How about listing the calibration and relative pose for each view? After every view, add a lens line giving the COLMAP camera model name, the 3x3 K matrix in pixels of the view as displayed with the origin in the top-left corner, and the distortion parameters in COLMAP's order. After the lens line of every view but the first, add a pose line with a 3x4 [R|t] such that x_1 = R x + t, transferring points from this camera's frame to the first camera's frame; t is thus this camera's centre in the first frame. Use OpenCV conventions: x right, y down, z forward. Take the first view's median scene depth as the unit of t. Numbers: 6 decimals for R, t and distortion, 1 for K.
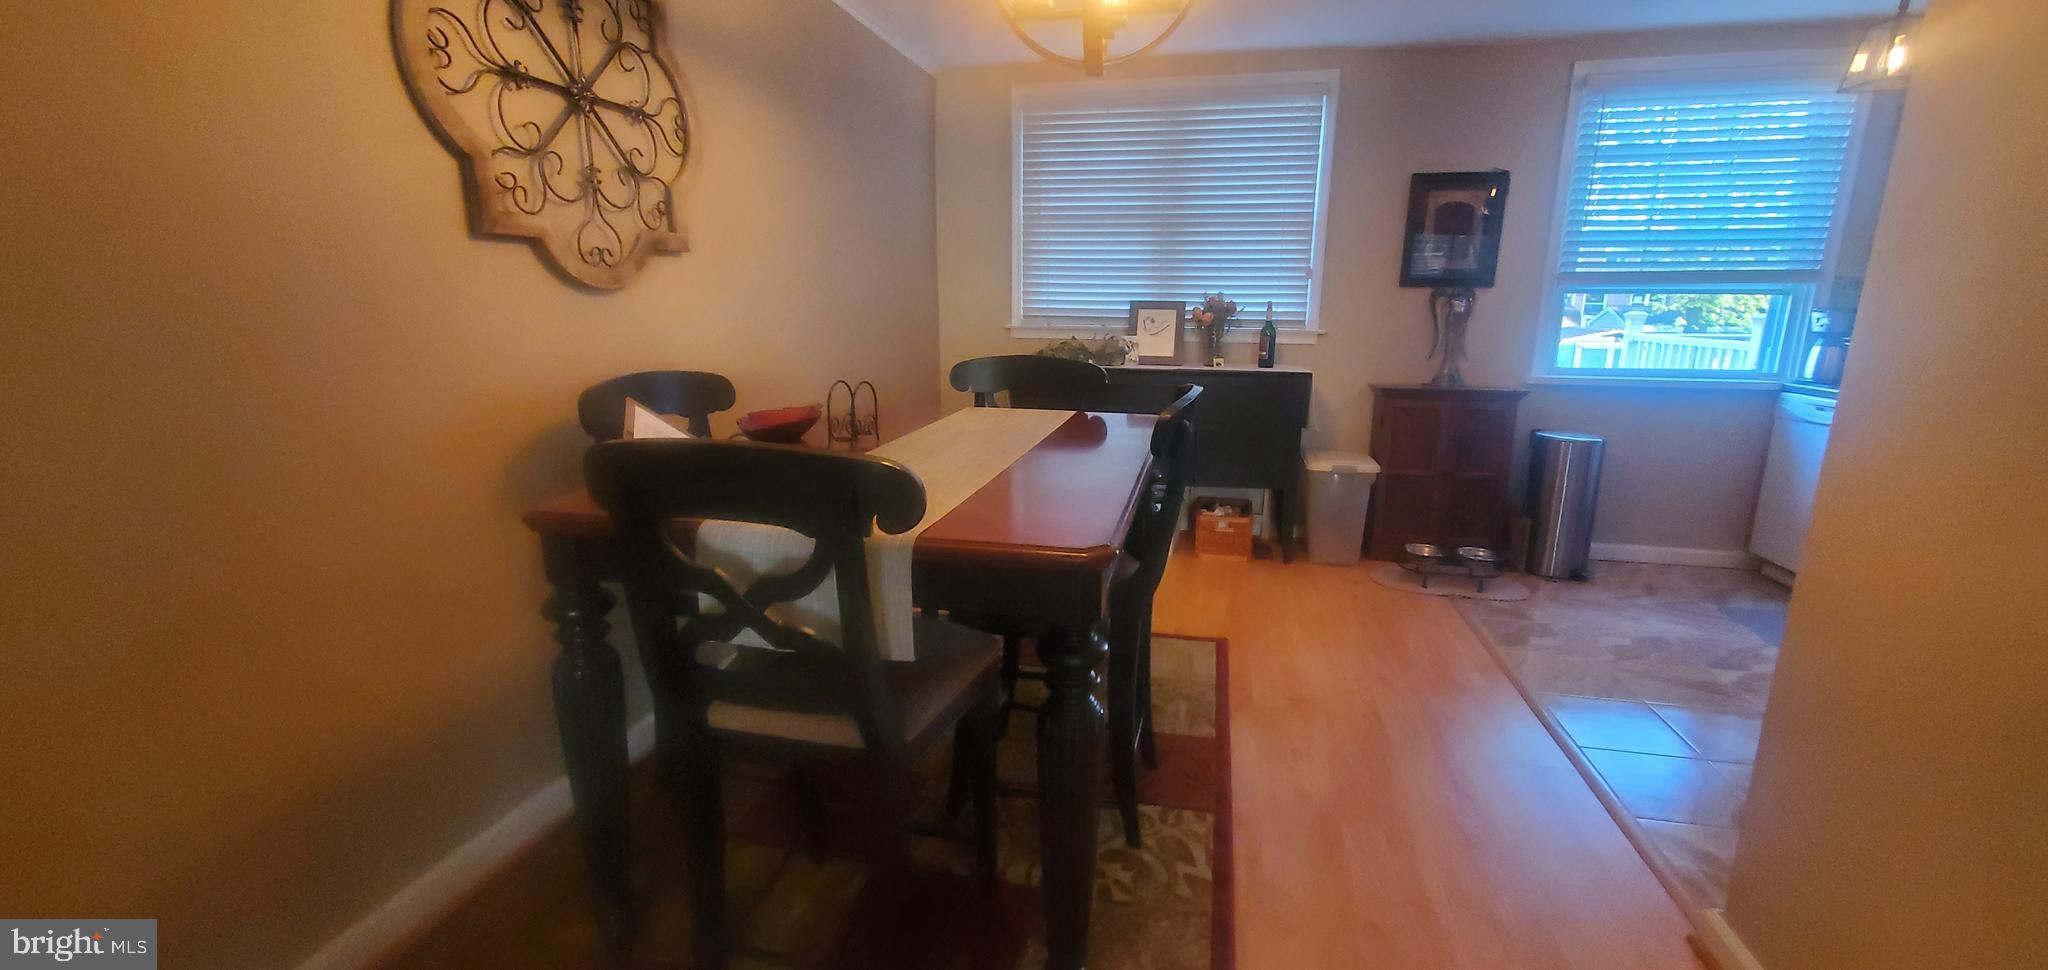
lens RADIAL K [[808.1, 0, 1039.3], [0, 808.1, 487.2], [0, 0, 1]] dist [-0.000725, -0.000328]
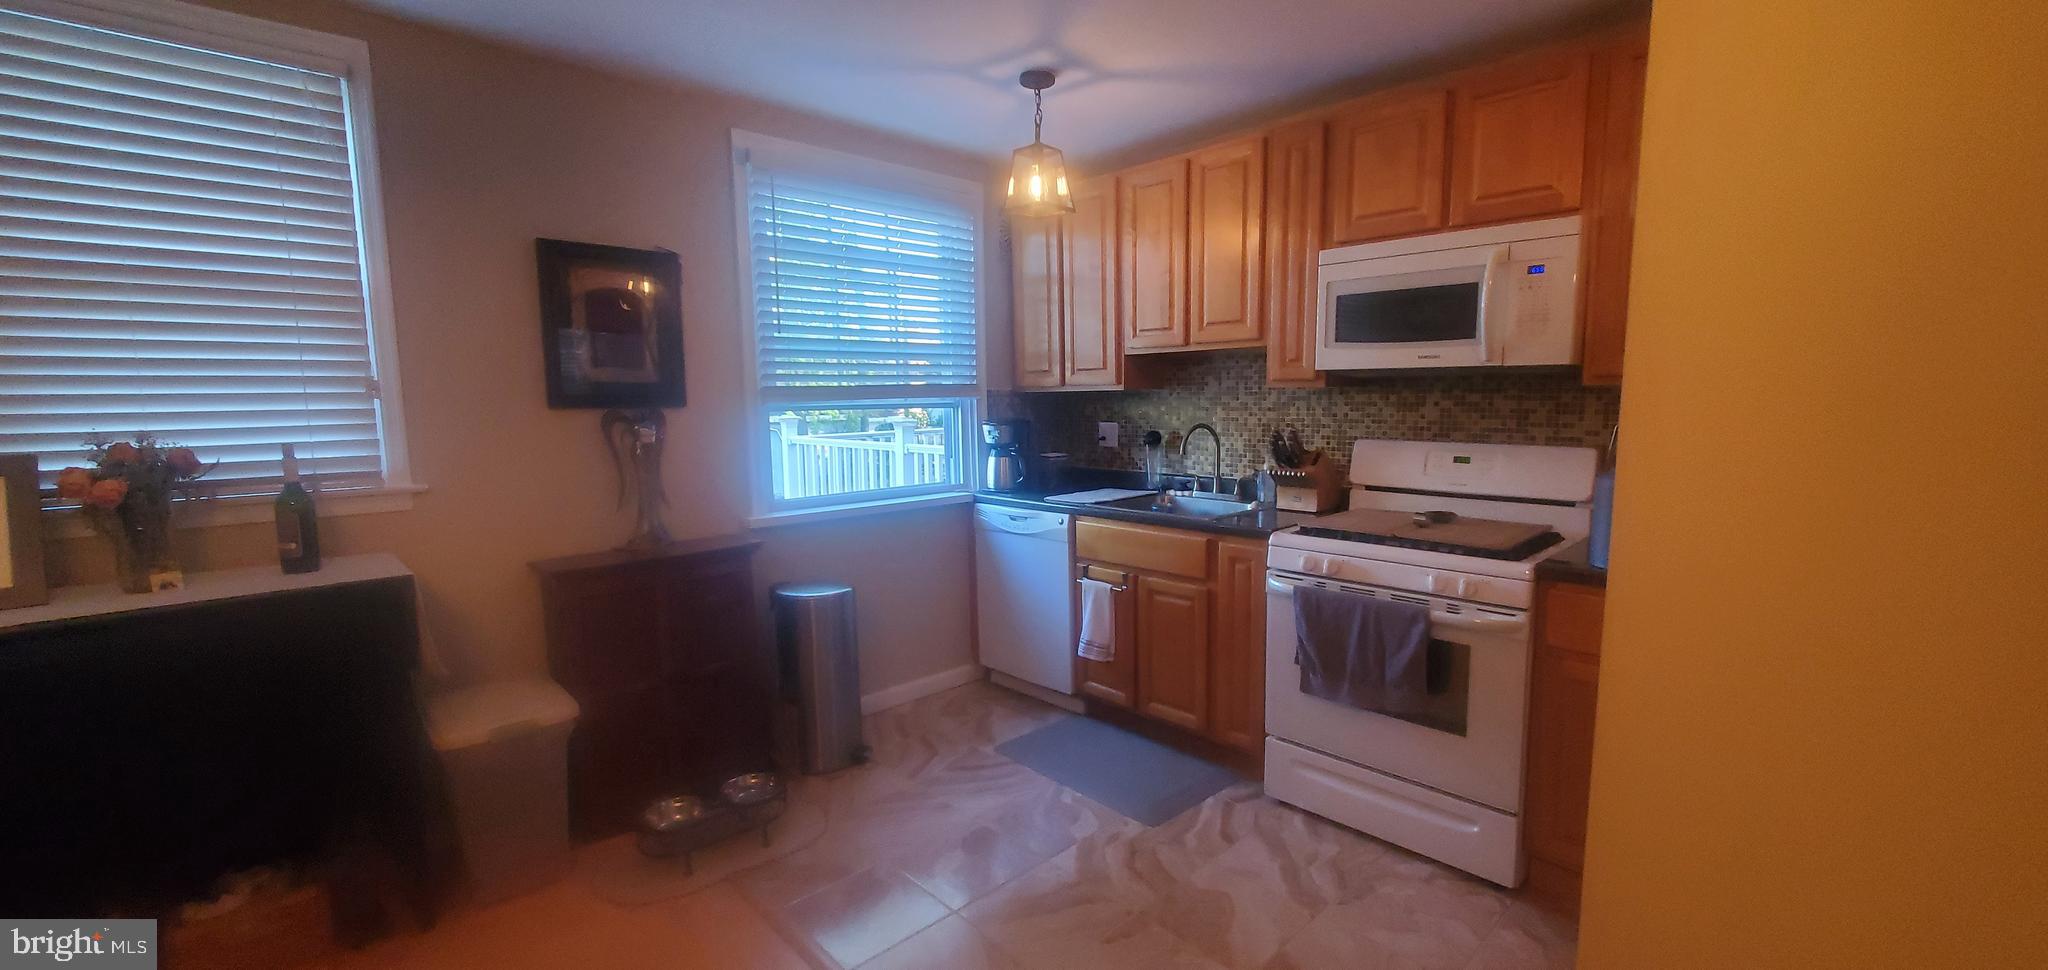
lens RADIAL K [[808.1, 0, 1039.3], [0, 808.1, 487.2], [0, 0, 1]] dist [-0.000725, -0.000328]
pose [[0.554052, -0.104664, 0.825876, 0.129303], [0.202161, 0.979284, -0.011518, -0.104080], [-0.807563, 0.173342, 0.563733, 0.345830]]
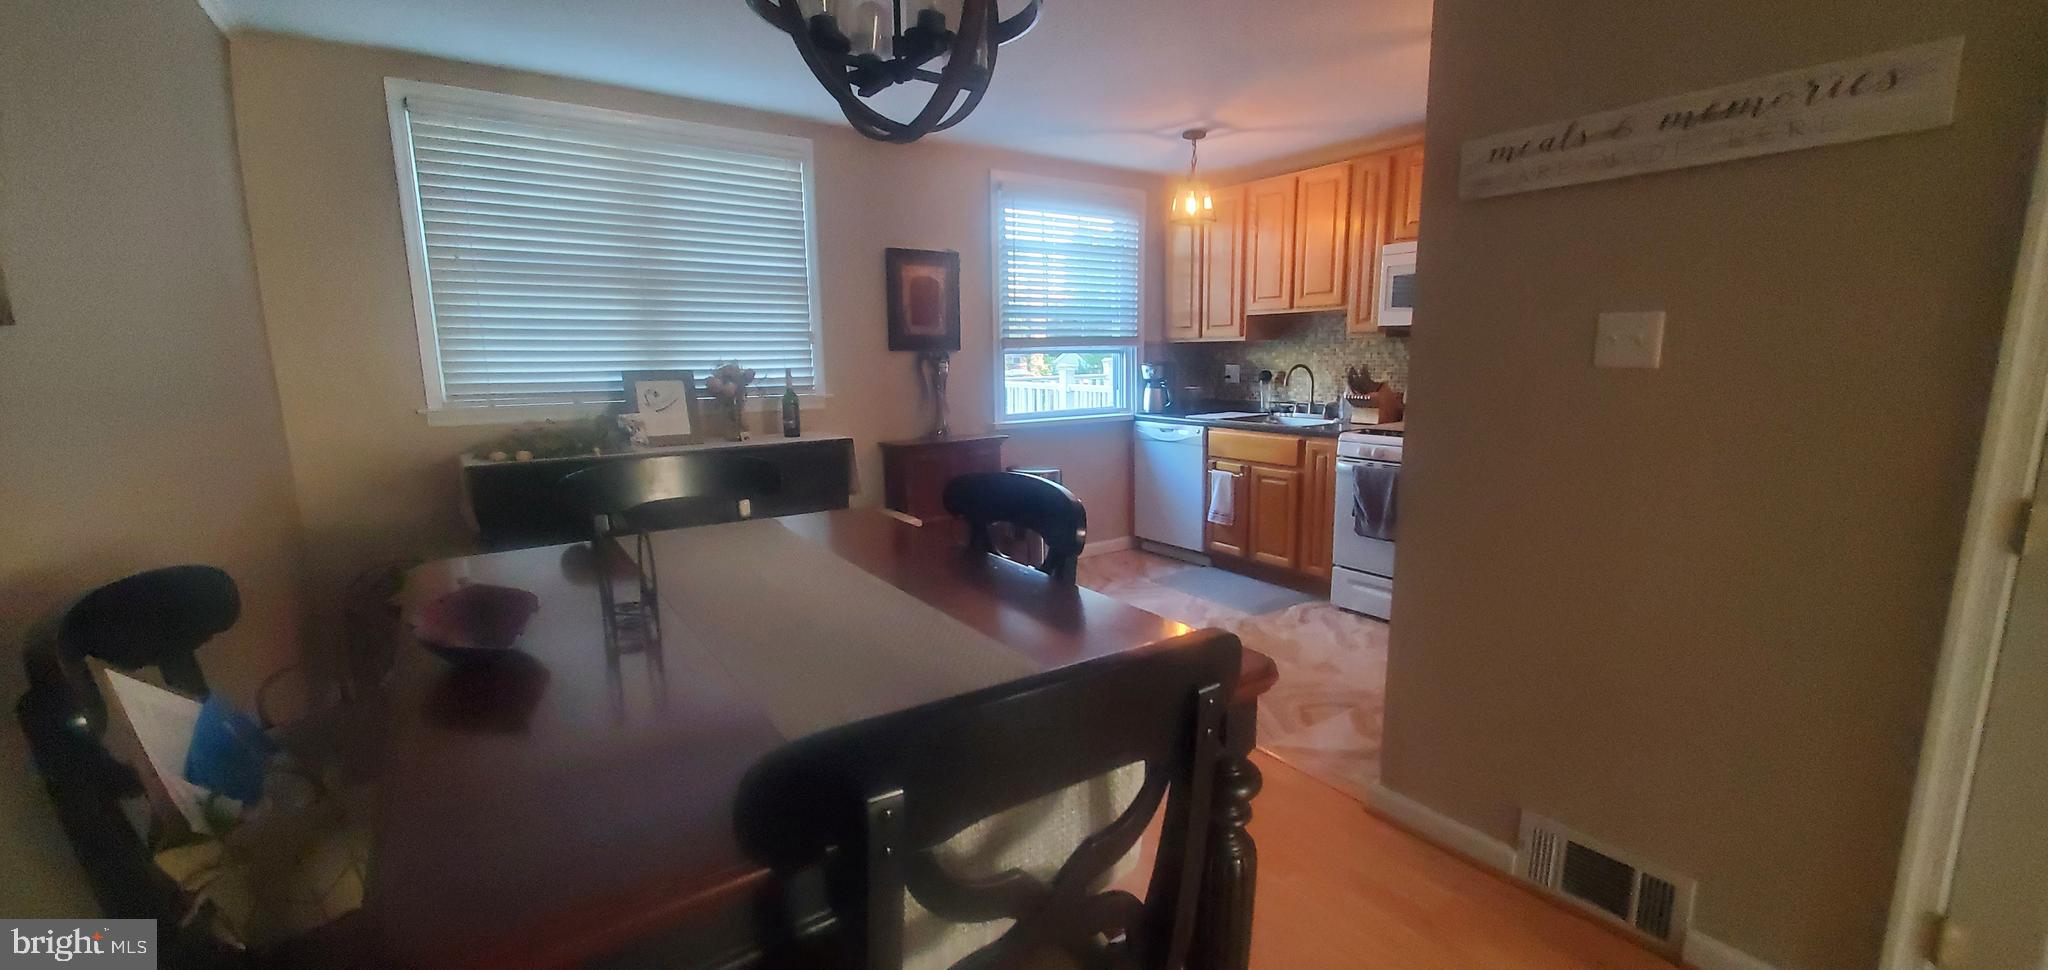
lens RADIAL K [[786.3, 0, 1038.9], [0, 786.3, 481.9], [0, 0, 1]] dist [0.000327, 0.000004]
pose [[0.670801, -0.132793, 0.729652, -0.208924], [0.180161, 0.983546, 0.013370, -0.058006], [-0.719422, 0.122486, 0.683688, 0.176067]]
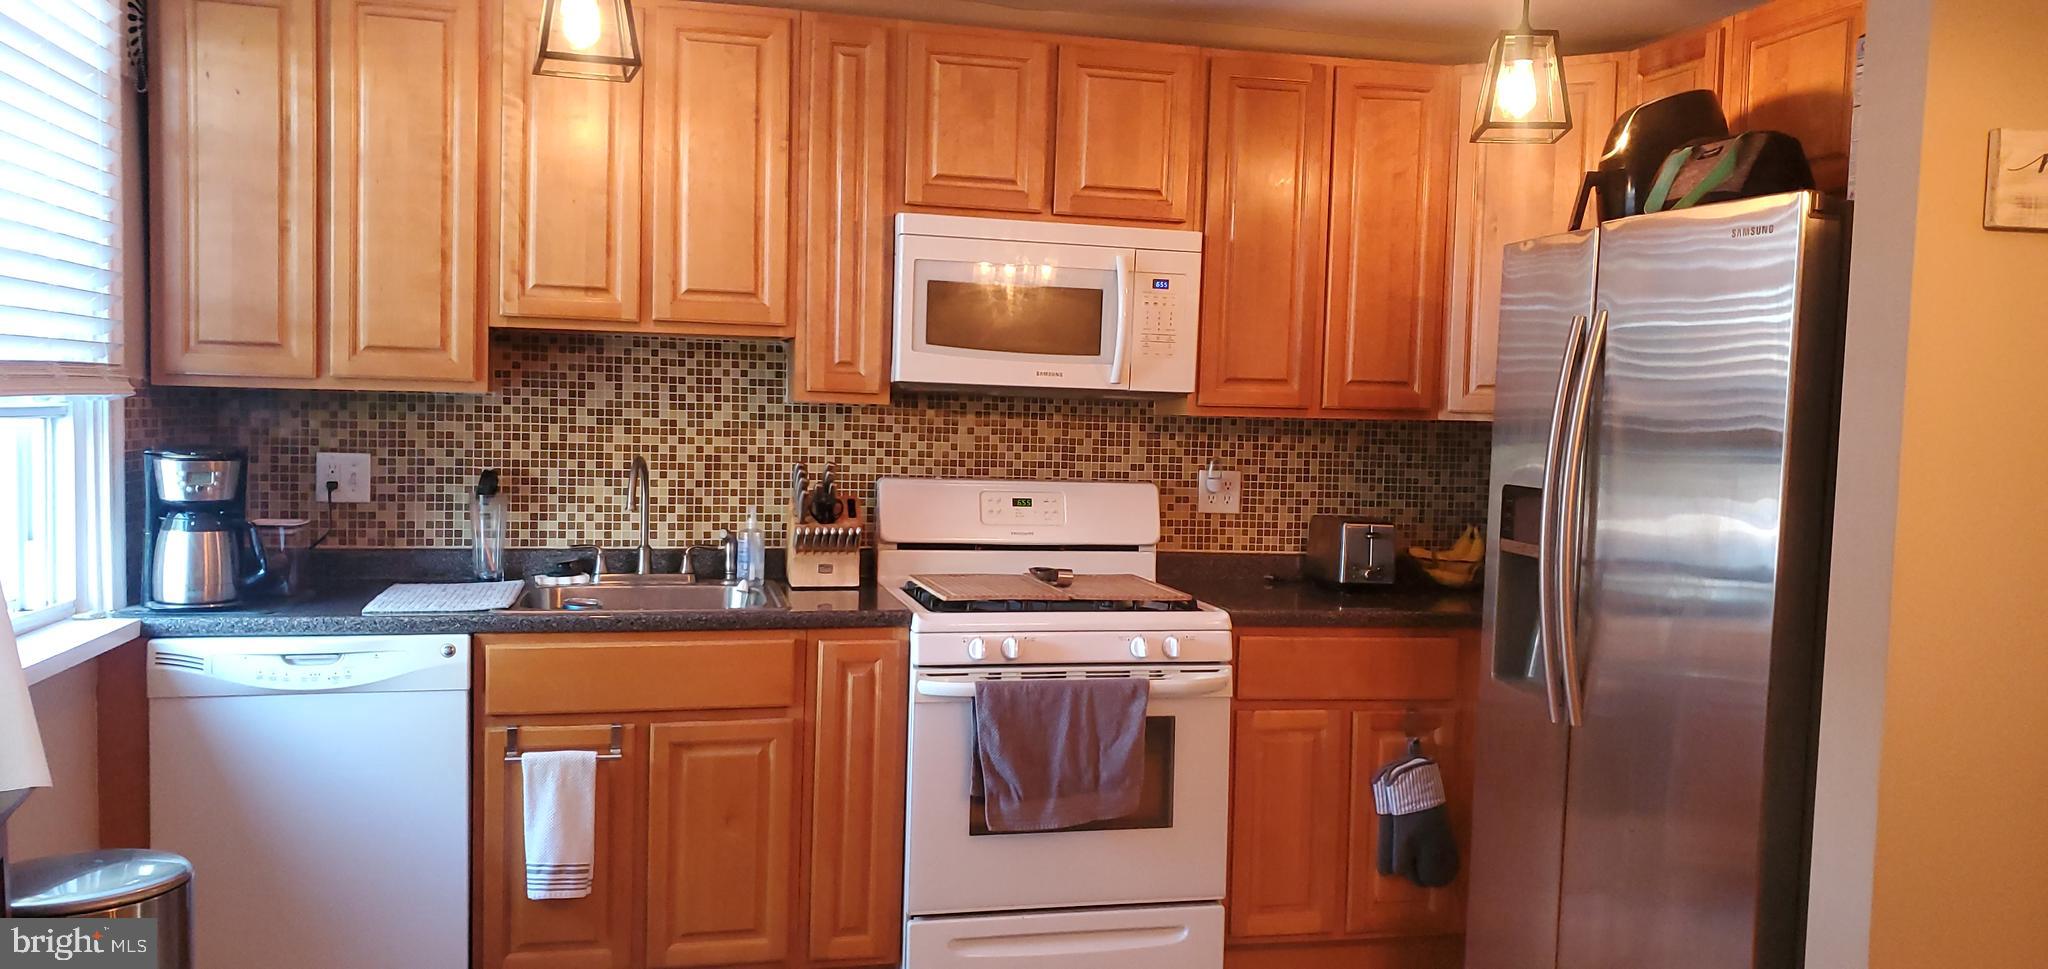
lens RADIAL K [[1549.5, 0, 1024.0], [0, 1549.5, 484.5], [0, 0, 1]] dist [0.098047, -0.251066]
pose [[-0.447057, -0.059249, 0.892541, -0.026586], [0.174473, 0.972864, 0.151971, -0.231066], [-0.877325, 0.223664, -0.424588, 0.875126]]
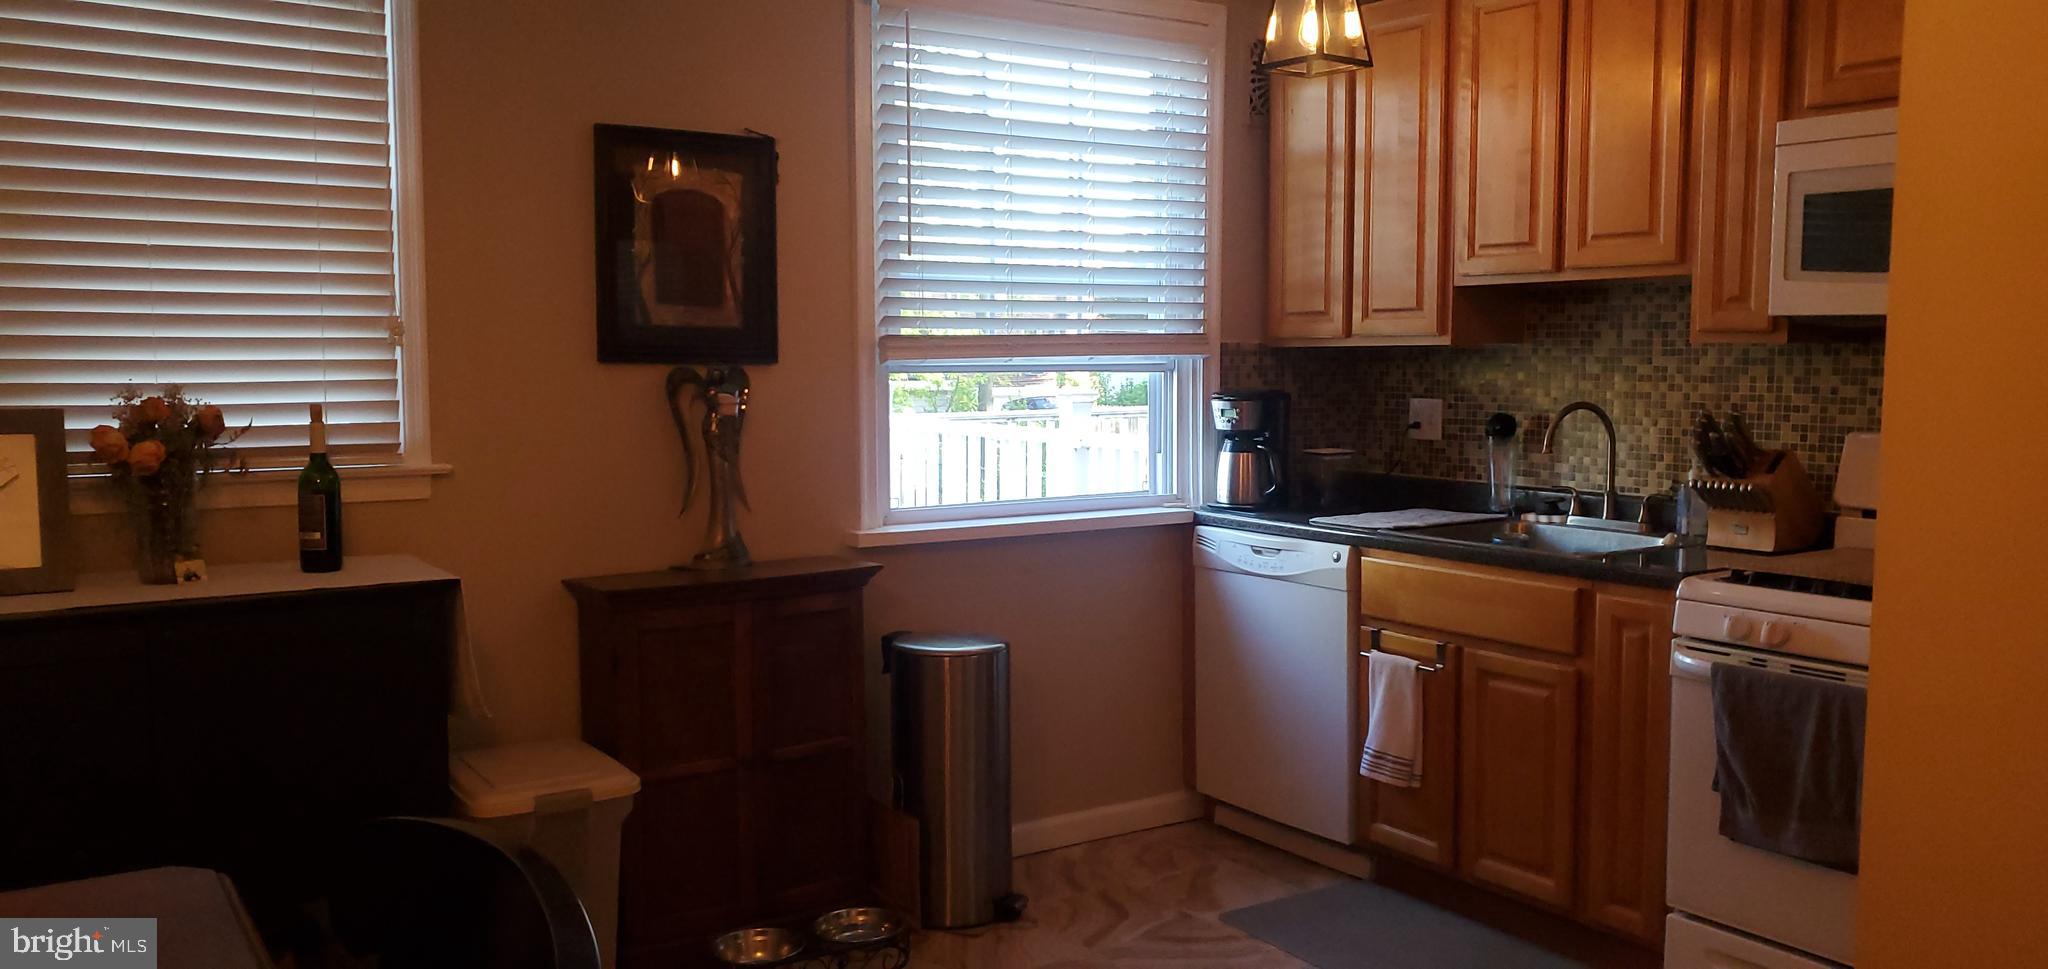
lens RADIAL K [[1549.5, 0, 1024.0], [0, 1549.5, 484.5], [0, 0, 1]] dist [0.098047, -0.251066]
pose [[0.698323, -0.066676, 0.712671, -0.015561], [0.165702, 0.983664, -0.070337, -0.082771], [-0.696339, 0.167209, 0.697963, 0.243383]]
